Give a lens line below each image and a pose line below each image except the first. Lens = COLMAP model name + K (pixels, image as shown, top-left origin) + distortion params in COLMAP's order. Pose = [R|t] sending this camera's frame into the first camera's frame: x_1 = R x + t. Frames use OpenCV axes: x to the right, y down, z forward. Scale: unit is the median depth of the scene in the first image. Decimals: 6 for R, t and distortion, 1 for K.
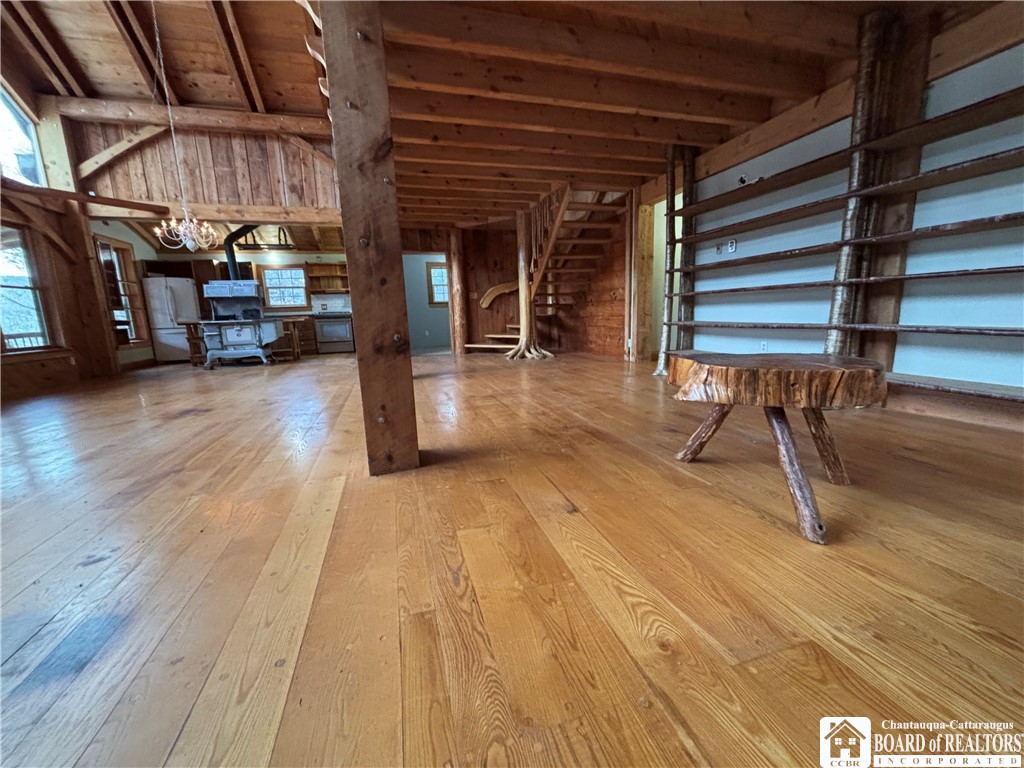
lens RADIAL K [[408.0, 0, 512.3], [0, 408.0, 383.2], [0, 0, 1]] dist [-0.009229, 0.000013]
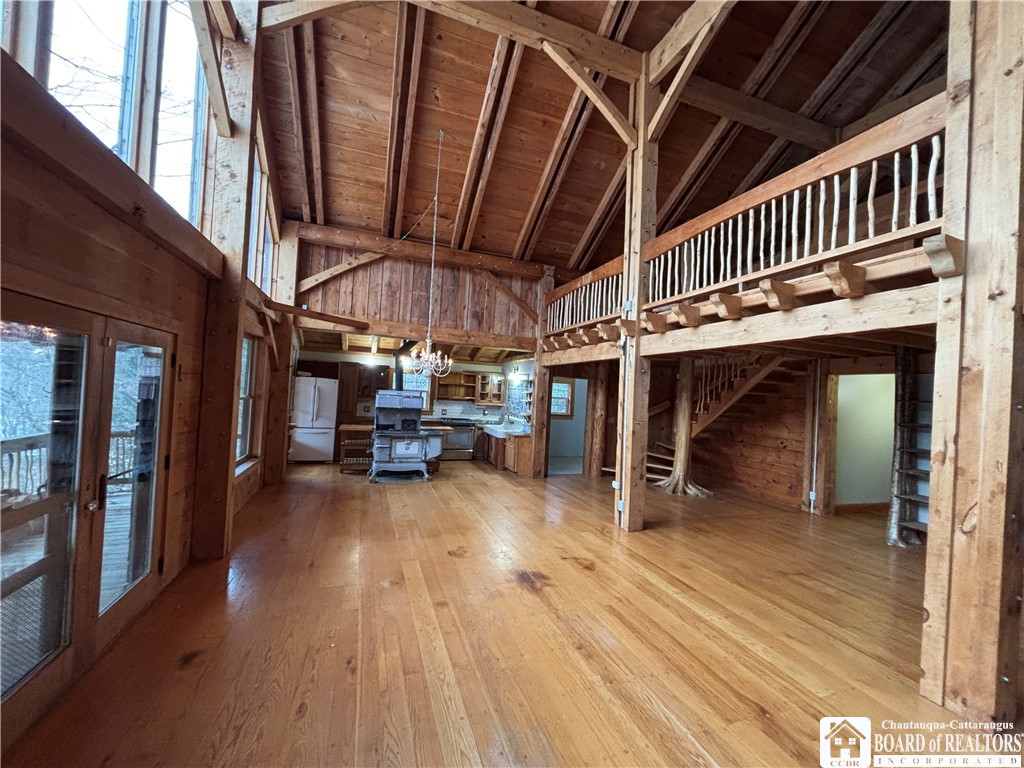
lens RADIAL K [[408.0, 0, 510.8], [0, 408.0, 385.5], [0, 0, 1]] dist [-0.009229, 0.000013]
pose [[0.994355, 0.089640, 0.056768, -0.526202], [-0.077587, 0.979242, -0.187255, -0.109884], [-0.072375, 0.181793, 0.980670, -0.028860]]
